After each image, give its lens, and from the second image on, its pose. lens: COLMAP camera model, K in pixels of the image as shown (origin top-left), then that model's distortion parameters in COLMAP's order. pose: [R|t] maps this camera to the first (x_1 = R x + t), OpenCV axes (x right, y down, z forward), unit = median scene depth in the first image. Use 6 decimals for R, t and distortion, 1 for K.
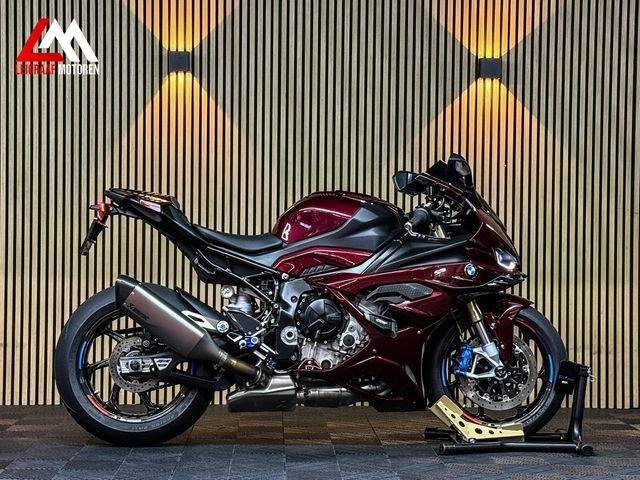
lens RADIAL K [[1370.8, 0, 312.0], [0, 1370.8, 245.0], [0, 0, 1]] dist [0.129448, 0.000000]
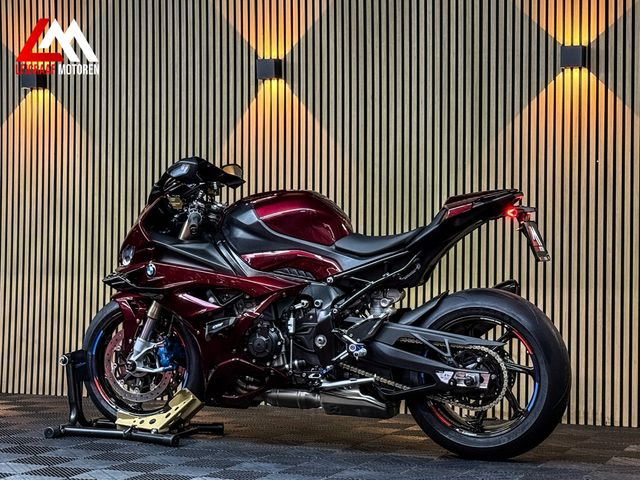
lens RADIAL K [[1370.8, 0, 314.6], [0, 1370.8, 245.5], [0, 0, 1]] dist [0.129448, 0.000000]
pose [[0.911152, -0.003669, -0.412053, 0.440035], [-0.001336, 0.999929, -0.011857, 0.012179], [0.412068, 0.011354, 0.911083, 0.105754]]
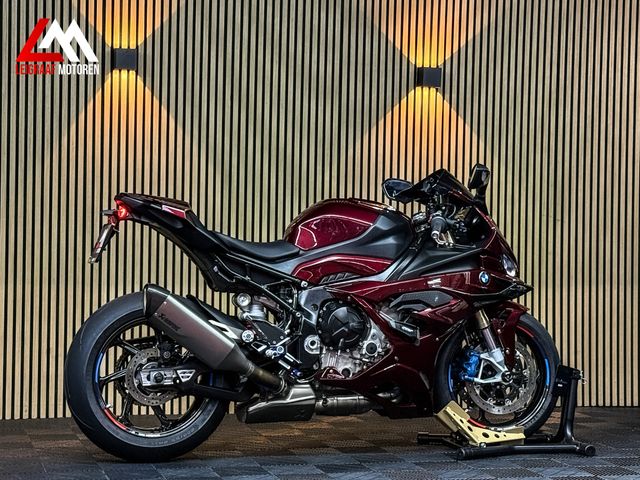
lens RADIAL K [[1375.6, 0, 318.4], [0, 1375.6, 235.6], [0, 0, 1]] dist [0.135894, 0.000000]
pose [[0.970063, 0.005326, 0.242795, -0.247442], [-0.004505, 0.999982, -0.003937, -0.008193], [-0.242812, 0.002726, 0.970070, 0.035782]]
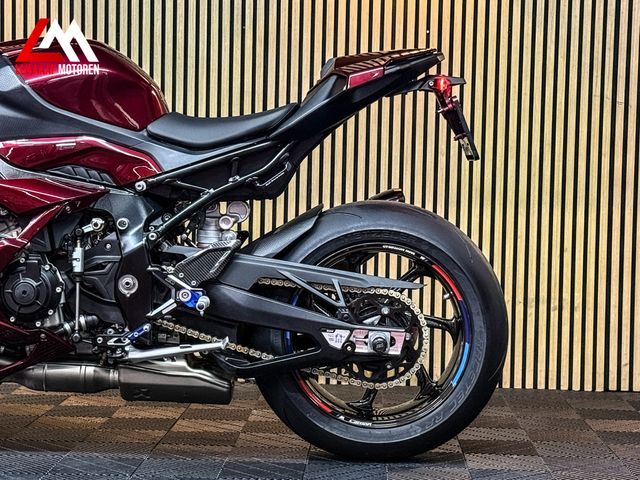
lens RADIAL K [[1375.6, 0, 321.3], [0, 1375.6, 239.3], [0, 0, 1]] dist [0.135894, 0.000000]
pose [[0.997702, 0.014125, -0.066263, 0.170633], [-0.011600, 0.999197, 0.038340, 0.024228], [0.066751, -0.037483, 0.997065, 0.395763]]
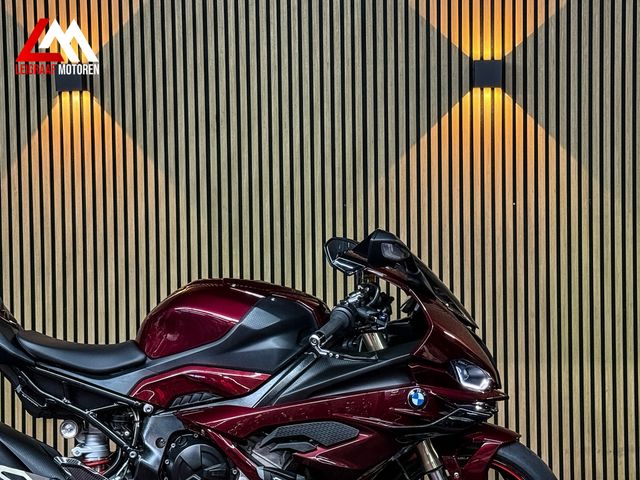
lens RADIAL K [[1375.6, 0, 319.1], [0, 1375.6, 237.9], [0, 0, 1]] dist [0.135894, 0.000000]
pose [[0.996416, -0.021934, -0.081692, 0.121996], [0.024014, 0.999410, 0.024564, -0.076045], [0.081105, -0.026438, 0.996355, 0.318206]]
